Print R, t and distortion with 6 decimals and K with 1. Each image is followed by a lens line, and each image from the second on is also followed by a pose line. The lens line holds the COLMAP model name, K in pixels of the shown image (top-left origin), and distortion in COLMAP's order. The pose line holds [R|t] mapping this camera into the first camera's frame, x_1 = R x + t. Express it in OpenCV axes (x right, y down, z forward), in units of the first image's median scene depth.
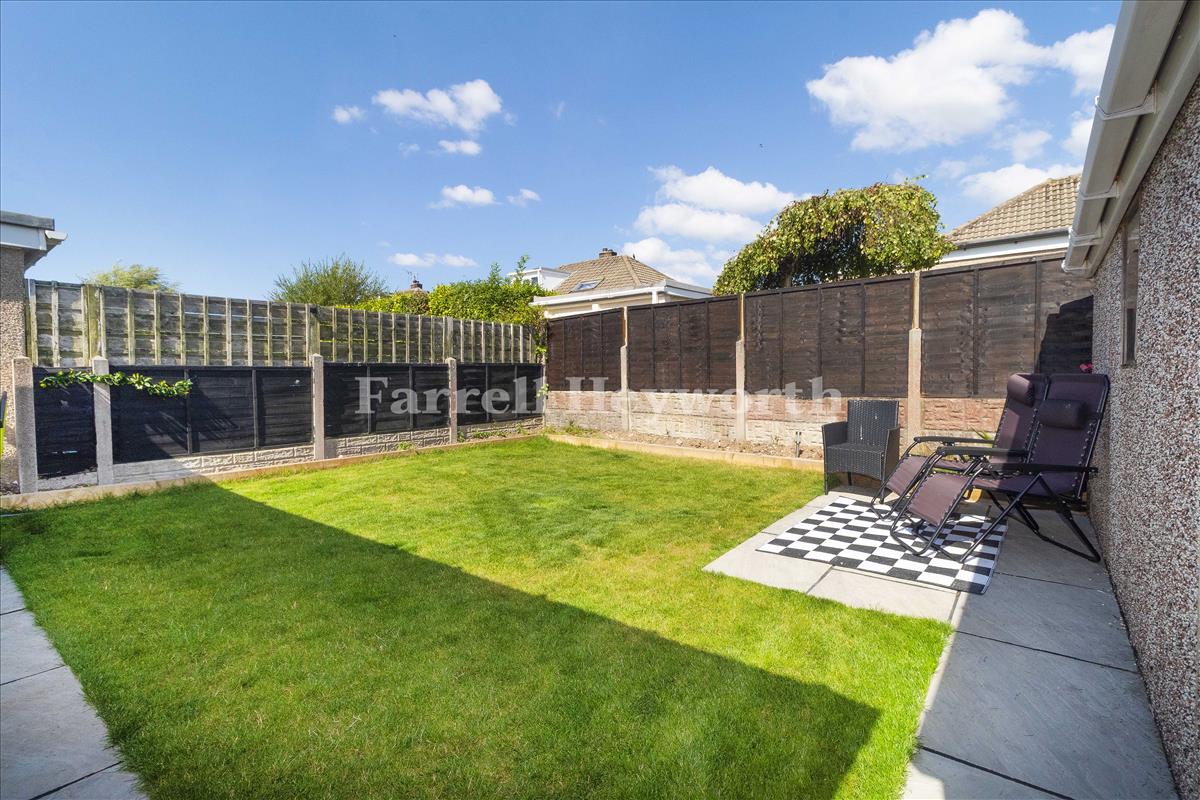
lens RADIAL K [[544.1, 0, 600.0], [0, 544.1, 400.0], [0, 0, 1]] dist [-0.002286, 0.000245]
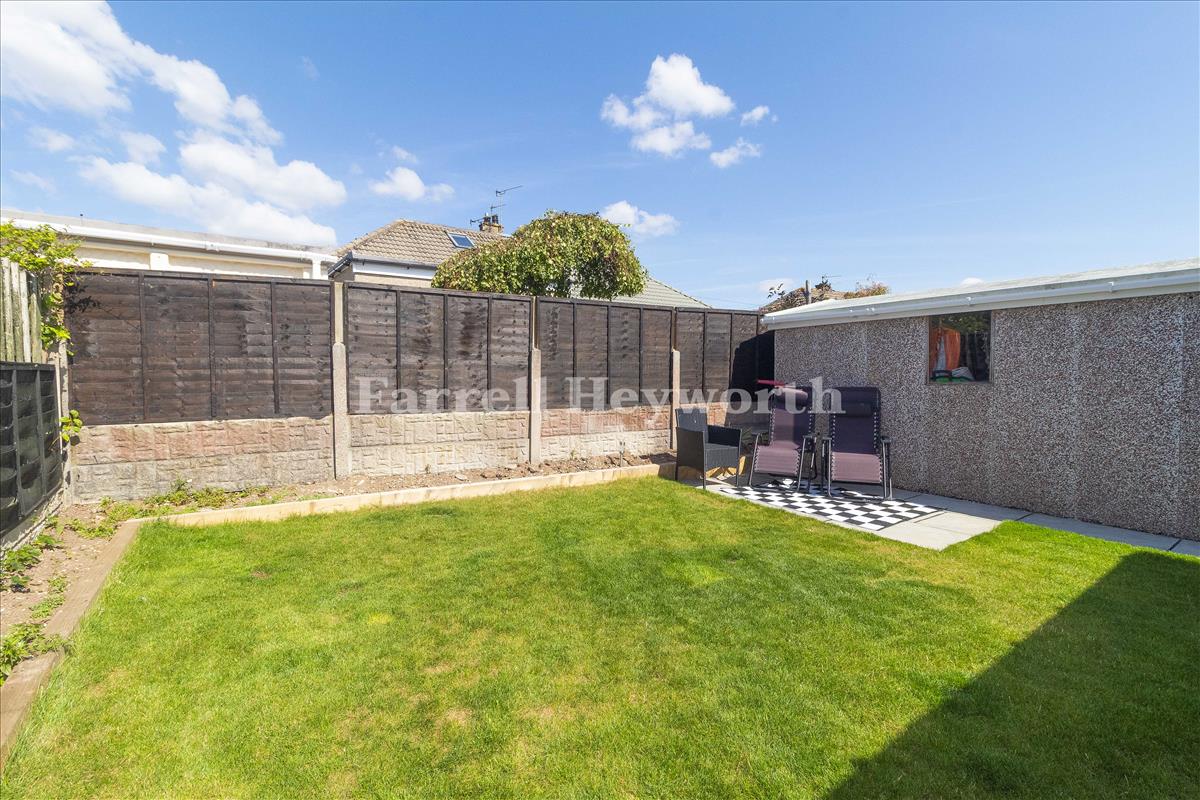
lens RADIAL K [[544.1, 0, 600.0], [0, 544.1, 400.0], [0, 0, 1]] dist [-0.002286, 0.000245]
pose [[0.286168, -0.036078, 0.957500, -0.578879], [0.042261, 0.998794, 0.025003, -0.045020], [-0.957247, 0.033310, 0.287347, 0.658540]]
